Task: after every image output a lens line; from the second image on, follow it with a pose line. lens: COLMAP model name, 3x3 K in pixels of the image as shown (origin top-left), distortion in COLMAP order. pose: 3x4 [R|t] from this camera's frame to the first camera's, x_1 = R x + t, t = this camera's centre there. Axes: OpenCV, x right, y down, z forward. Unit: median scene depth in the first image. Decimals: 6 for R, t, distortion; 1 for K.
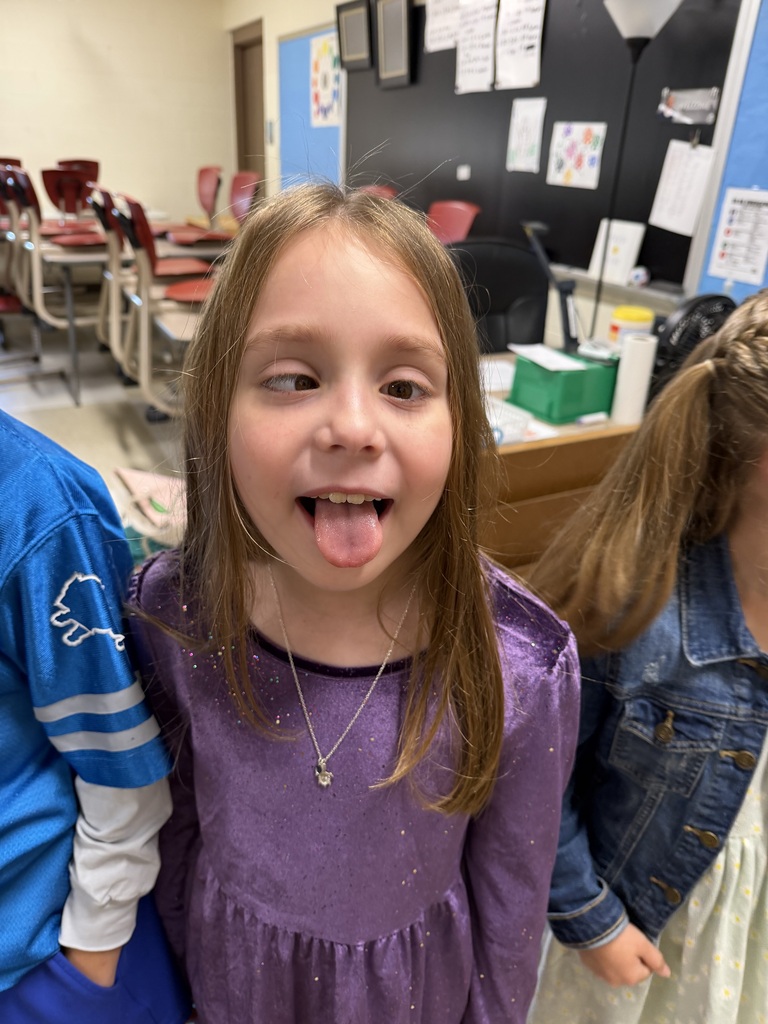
lens RADIAL K [[722.8, 0, 384.0], [0, 722.8, 512.0], [0, 0, 1]] dist [-0.015391, -0.003592]
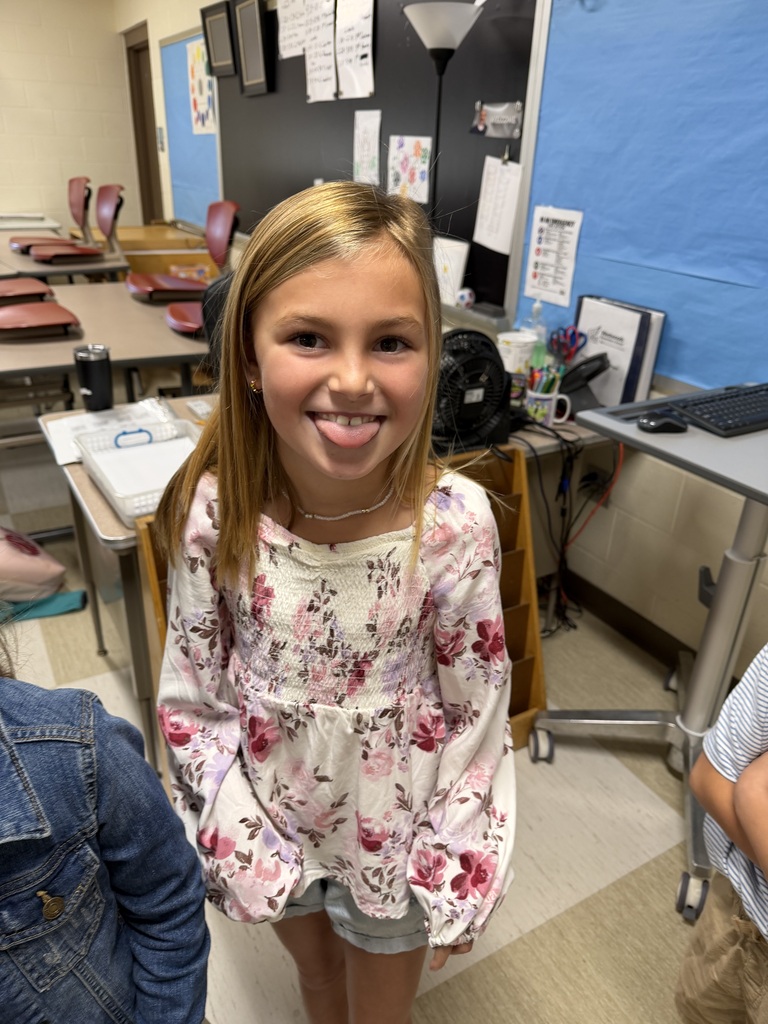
lens RADIAL K [[735.6, 0, 384.0], [0, 735.6, 512.0], [0, 0, 1]] dist [-0.007697, -0.007428]
pose [[0.999373, -0.020675, 0.028758, 0.203258], [0.020802, 0.999775, -0.004117, -0.036232], [-0.028666, 0.004713, 0.999578, 0.023899]]
